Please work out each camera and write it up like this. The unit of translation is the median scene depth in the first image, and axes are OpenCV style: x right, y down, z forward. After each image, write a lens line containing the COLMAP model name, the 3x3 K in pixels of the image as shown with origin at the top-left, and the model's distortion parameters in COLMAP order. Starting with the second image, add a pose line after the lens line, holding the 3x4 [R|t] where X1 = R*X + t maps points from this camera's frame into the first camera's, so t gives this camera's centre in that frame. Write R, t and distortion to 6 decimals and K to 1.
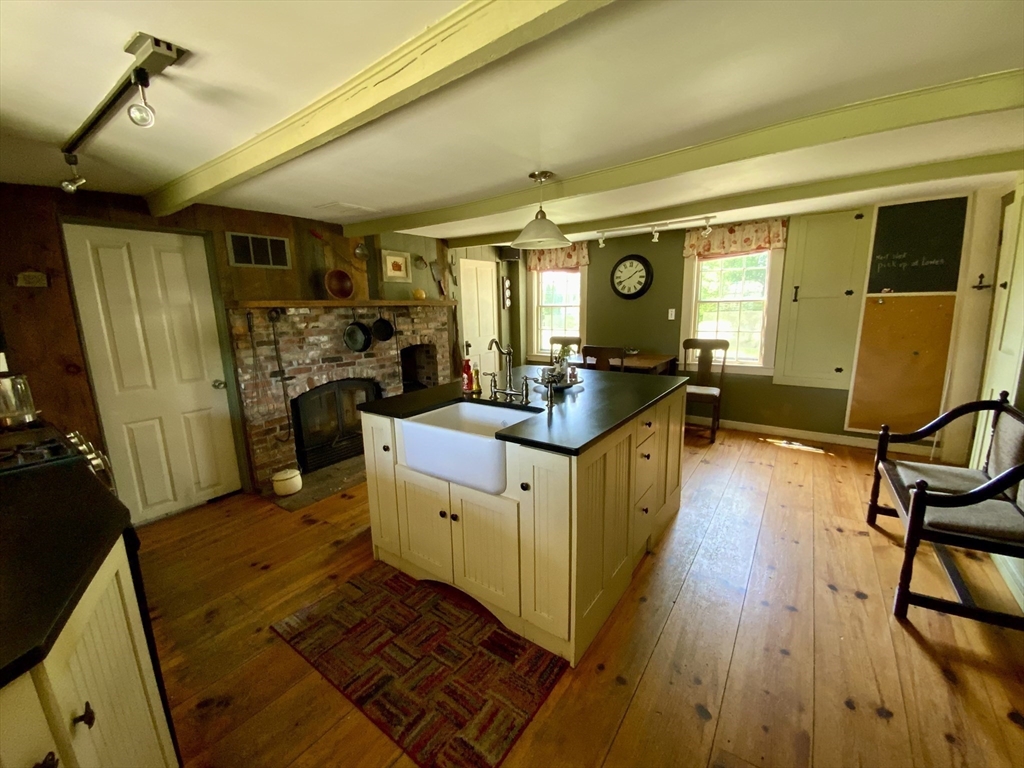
lens RADIAL K [[413.2, 0, 506.7], [0, 413.2, 382.5], [0, 0, 1]] dist [-0.005373, -0.006111]
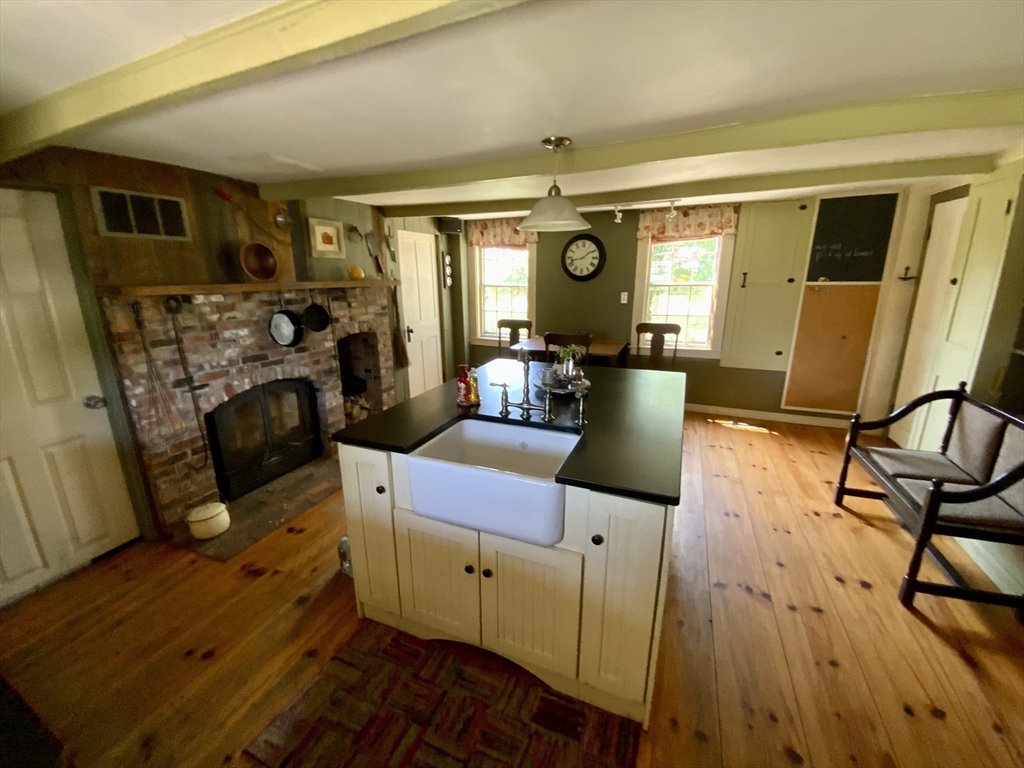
lens RADIAL K [[413.2, 0, 505.4], [0, 413.2, 381.5], [0, 0, 1]] dist [-0.005373, -0.006111]
pose [[0.973501, -0.042044, 0.224786, -0.148770], [0.026813, 0.997159, 0.070385, -0.059189], [-0.227107, -0.062493, 0.971863, 0.133552]]
